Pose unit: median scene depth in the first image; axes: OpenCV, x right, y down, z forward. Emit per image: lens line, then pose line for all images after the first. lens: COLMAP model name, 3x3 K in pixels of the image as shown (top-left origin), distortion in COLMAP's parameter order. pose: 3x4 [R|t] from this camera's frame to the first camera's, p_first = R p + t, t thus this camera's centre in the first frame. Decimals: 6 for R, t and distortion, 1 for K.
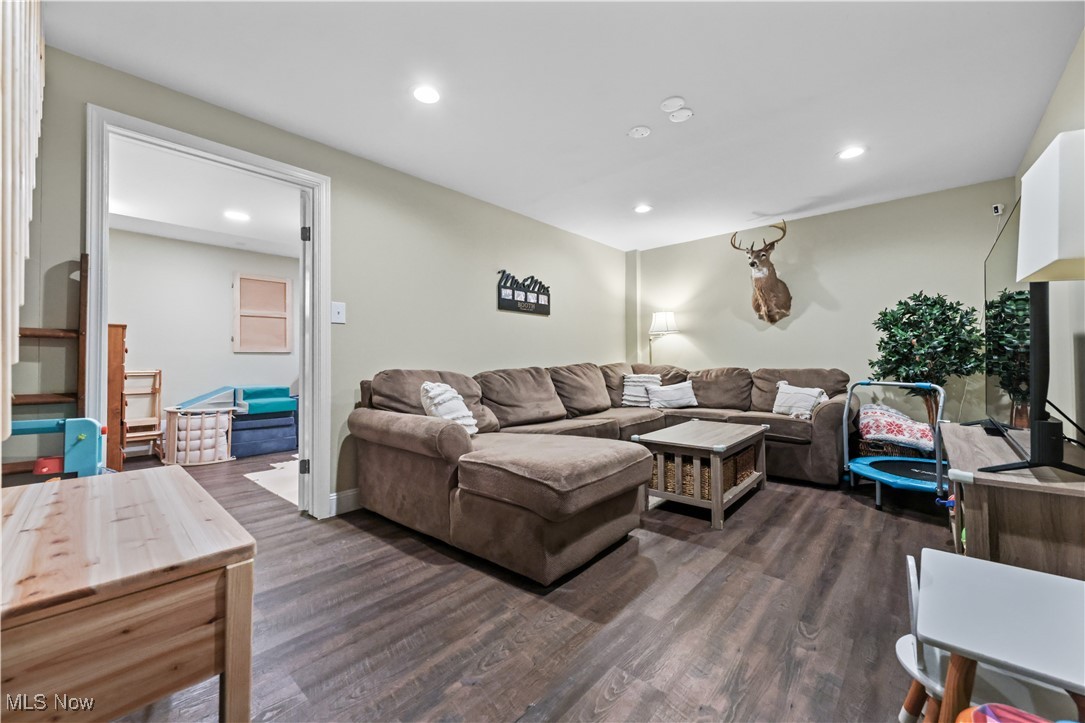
lens RADIAL K [[423.7, 0, 542.0], [0, 423.7, 354.1], [0, 0, 1]] dist [-0.003414, 0.002702]
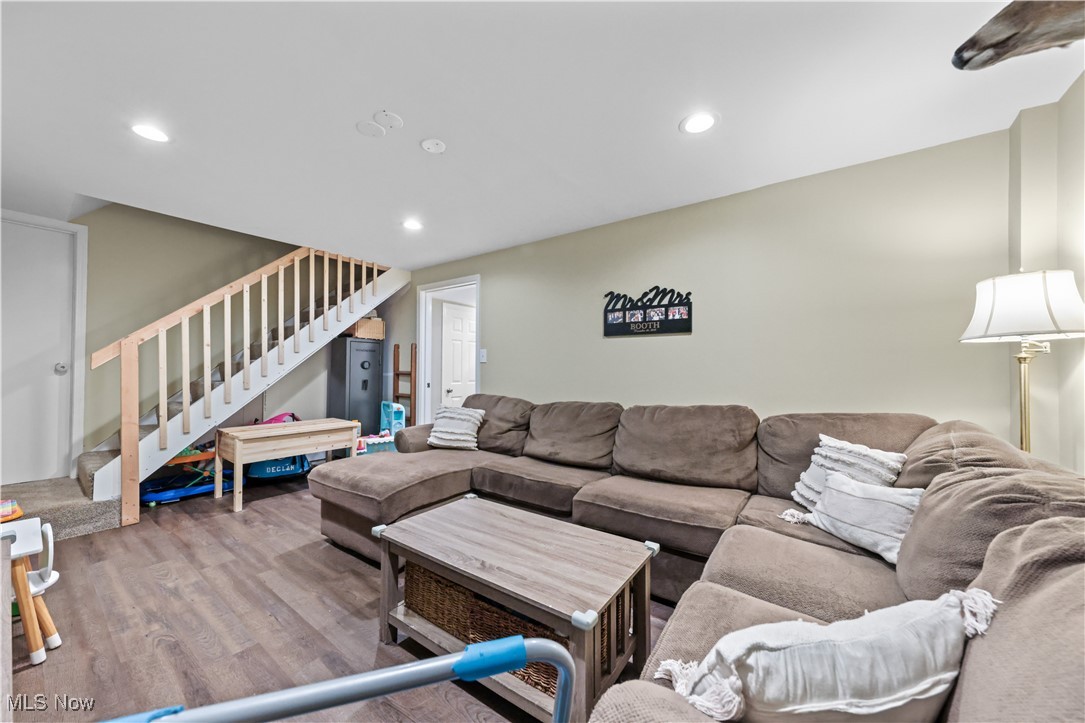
lens RADIAL K [[391.3, 0, 542.2], [0, 391.3, 365.6], [0, 0, 1]] dist [0.002054, -0.000034]
pose [[0.097038, 0.000587, -0.995280, 0.712239], [0.005242, 0.999986, 0.001100, -0.042941], [0.995267, -0.005324, 0.097034, 0.763071]]
